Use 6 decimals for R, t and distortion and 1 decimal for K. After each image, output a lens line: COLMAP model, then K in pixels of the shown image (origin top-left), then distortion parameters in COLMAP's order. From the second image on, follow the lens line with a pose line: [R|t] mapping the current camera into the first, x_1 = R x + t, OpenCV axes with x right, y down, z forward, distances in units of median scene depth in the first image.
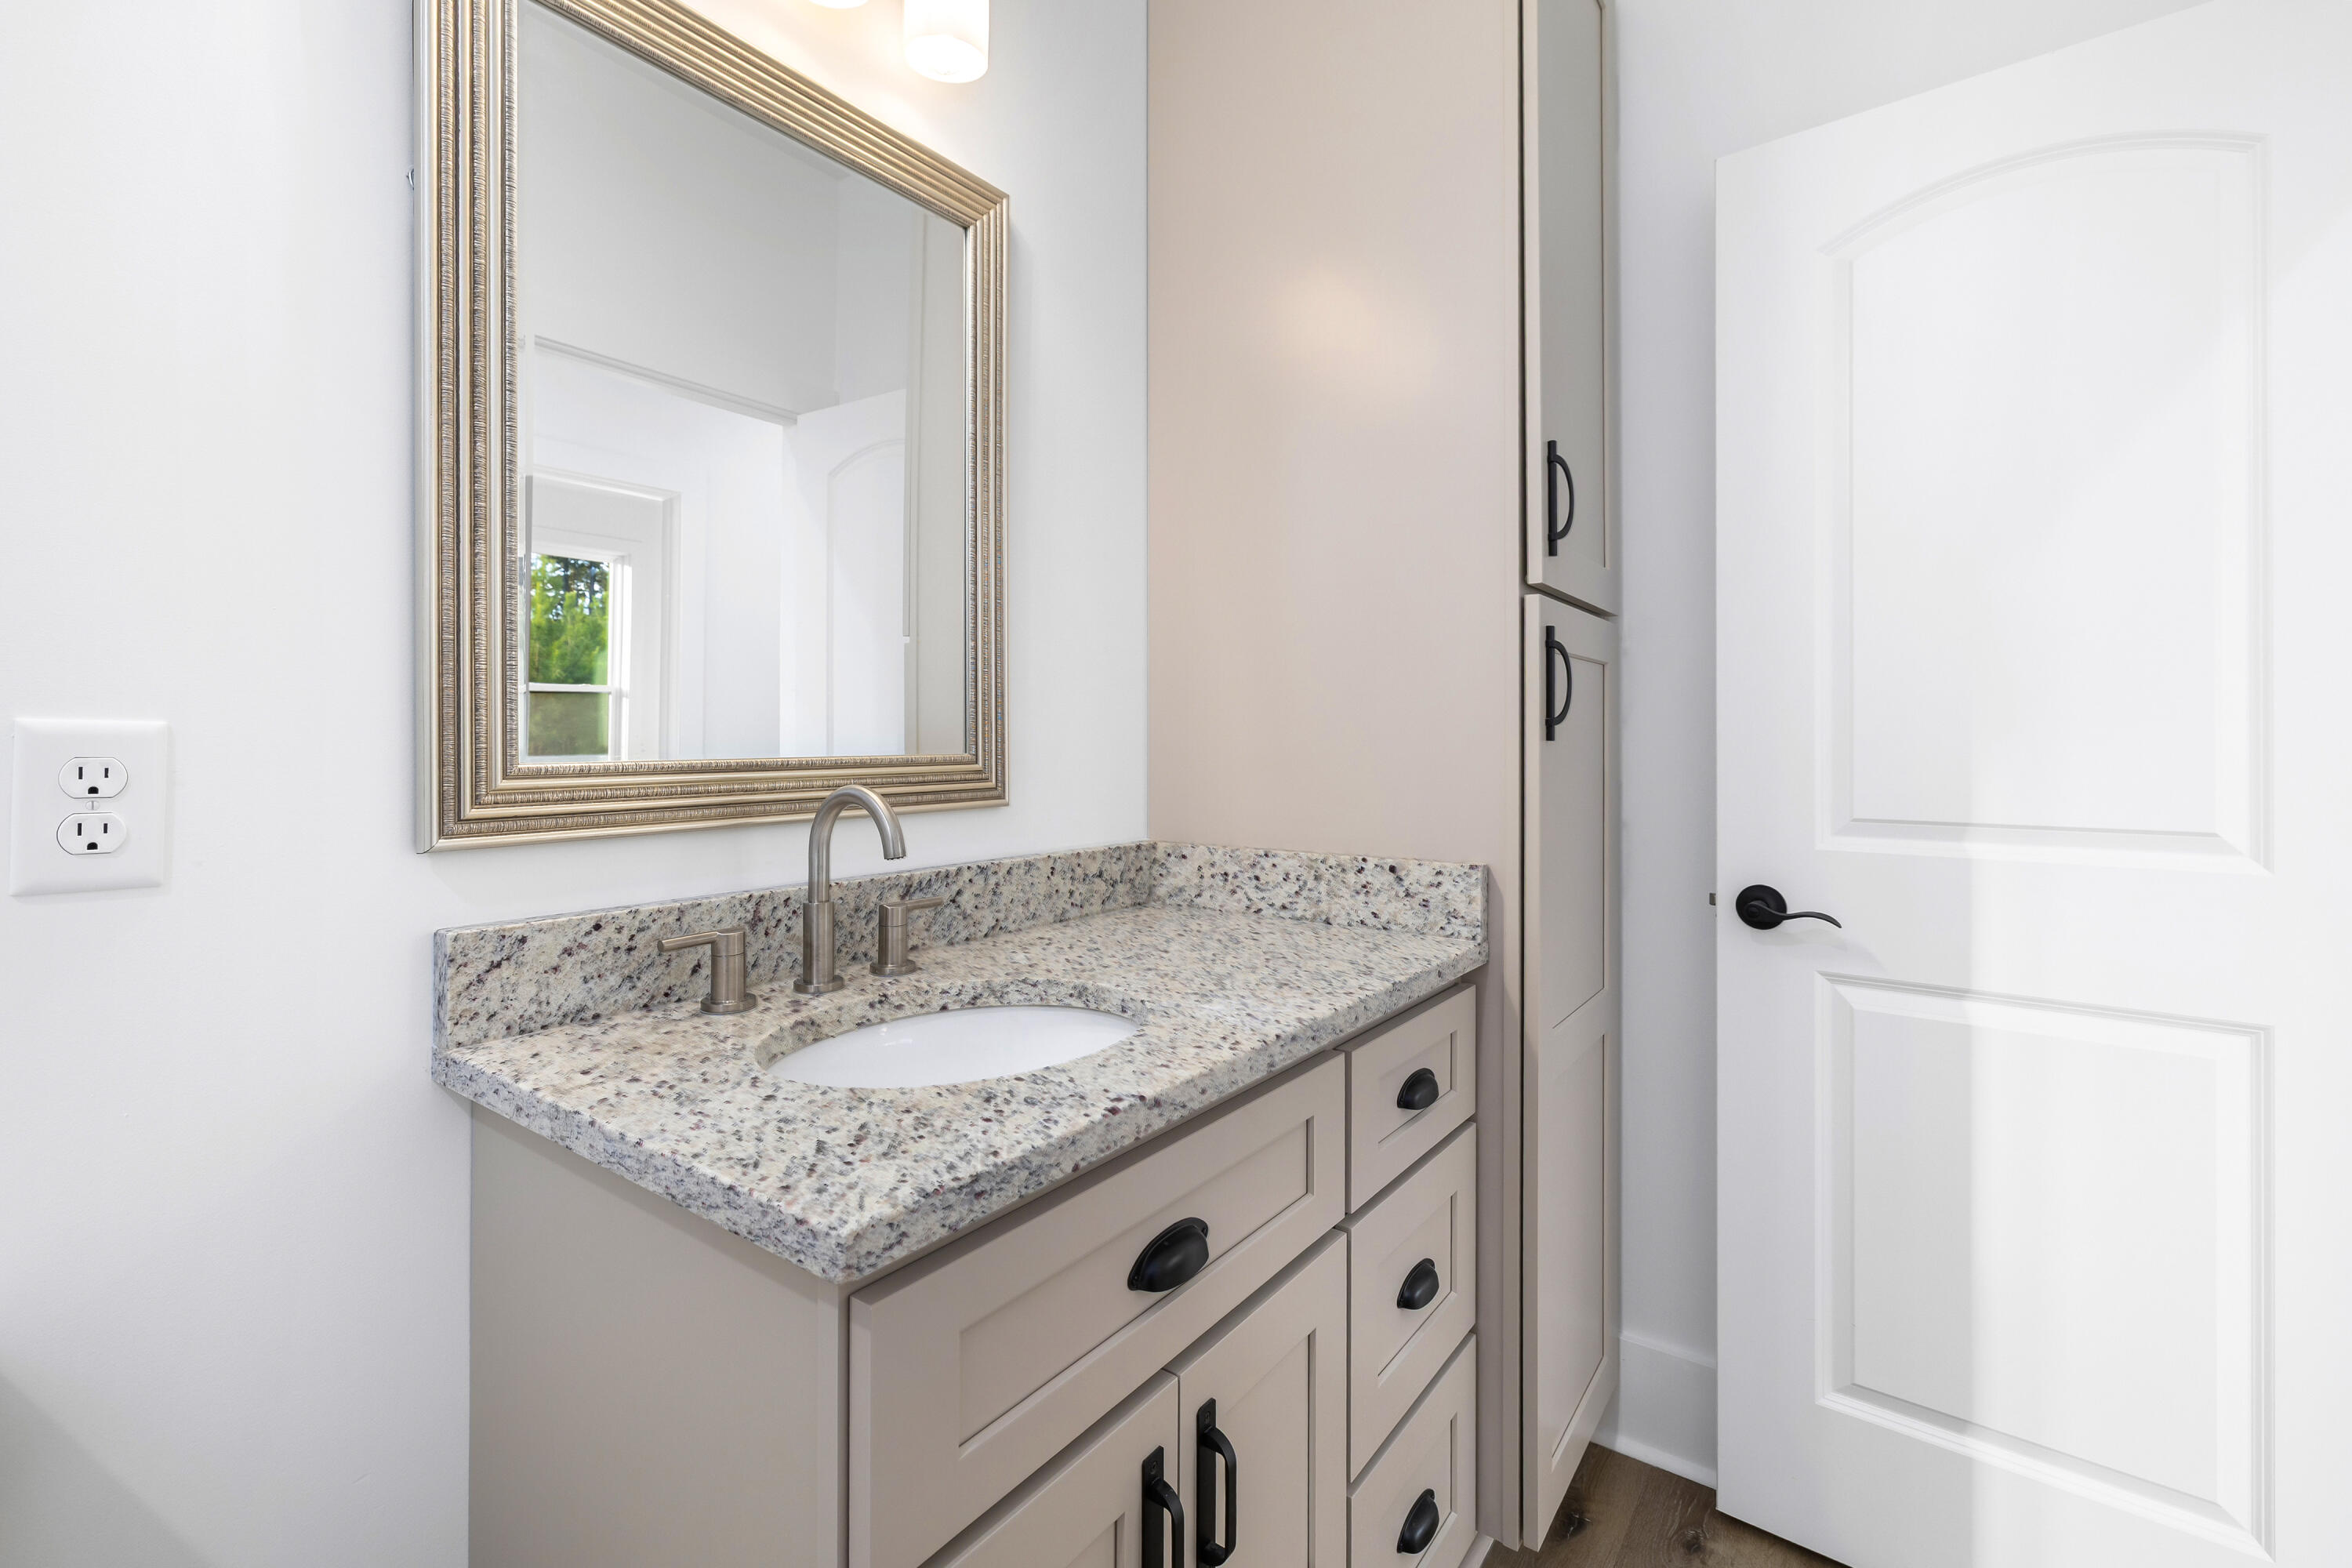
lens RADIAL K [[1017.6, 0, 1205.3], [0, 1017.6, 736.4], [0, 0, 1]] dist [0.000942, 0.000365]
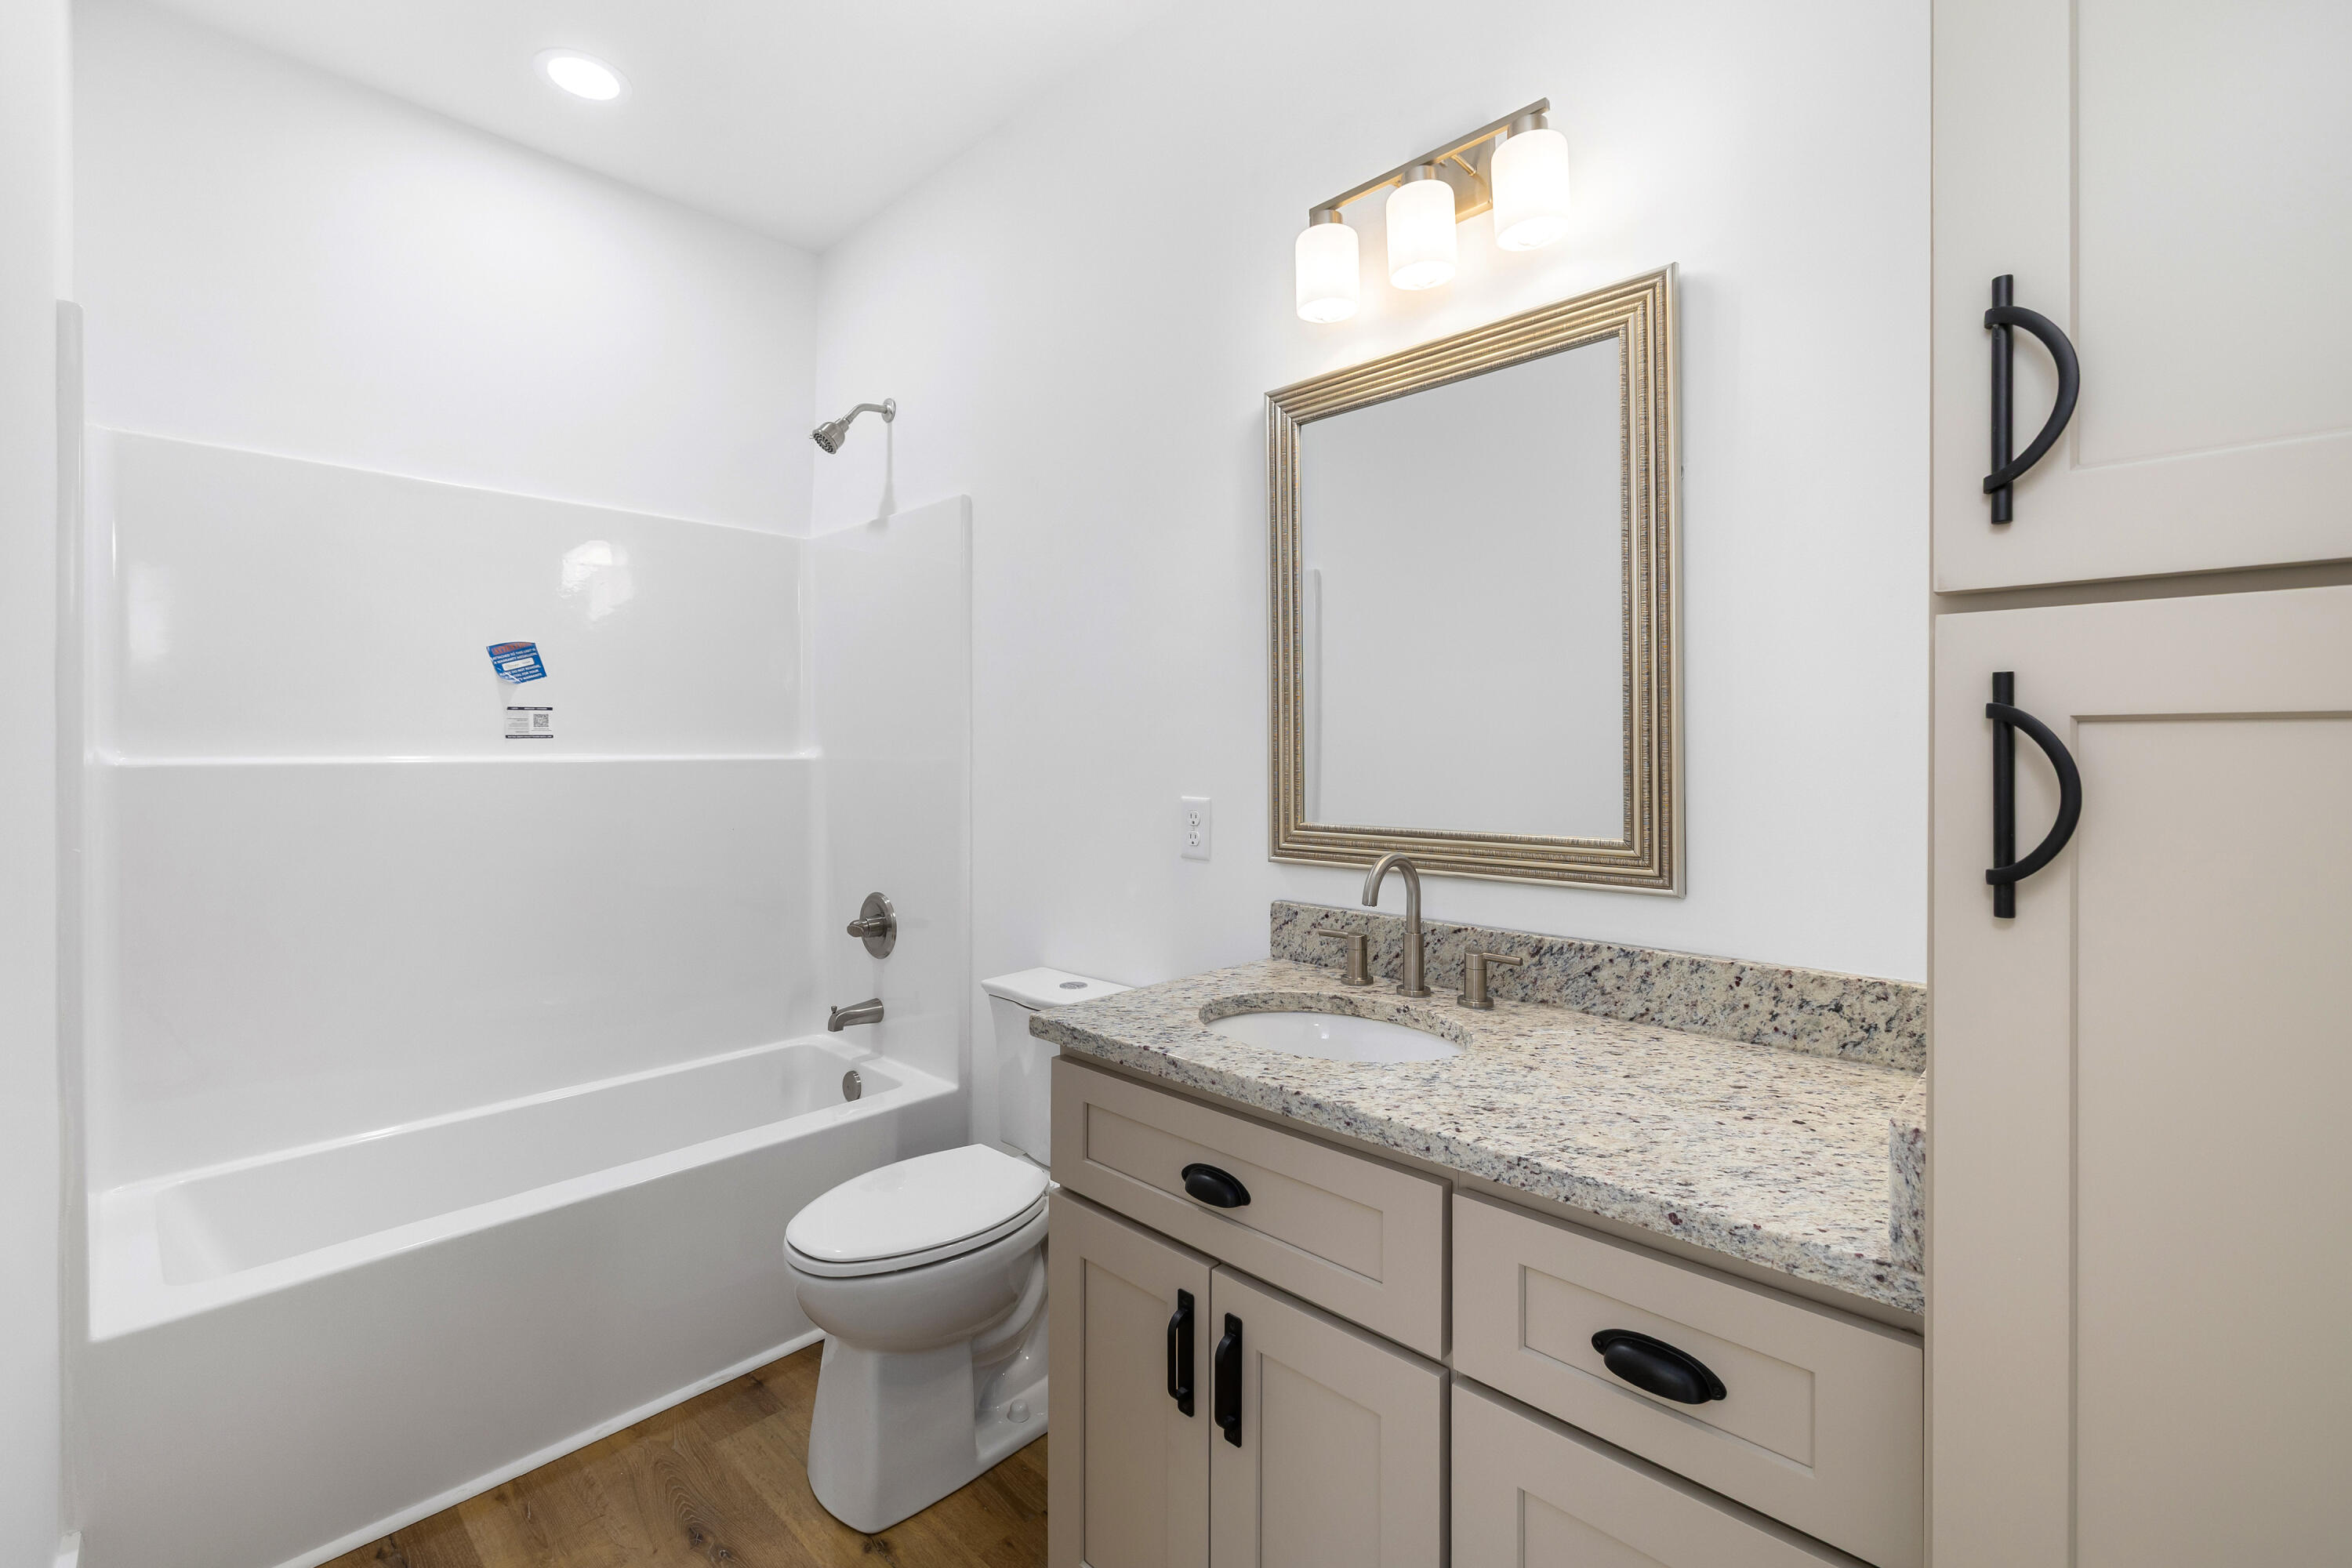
lens RADIAL K [[1017.6, 0, 1172.2], [0, 1017.6, 764.3], [0, 0, 1]] dist [0.000942, 0.000365]
pose [[-0.144926, 0.007774, -0.989412, 1.135648], [-0.002502, 0.999963, 0.008223, -0.088433], [0.989439, 0.003667, -0.144902, 0.918059]]
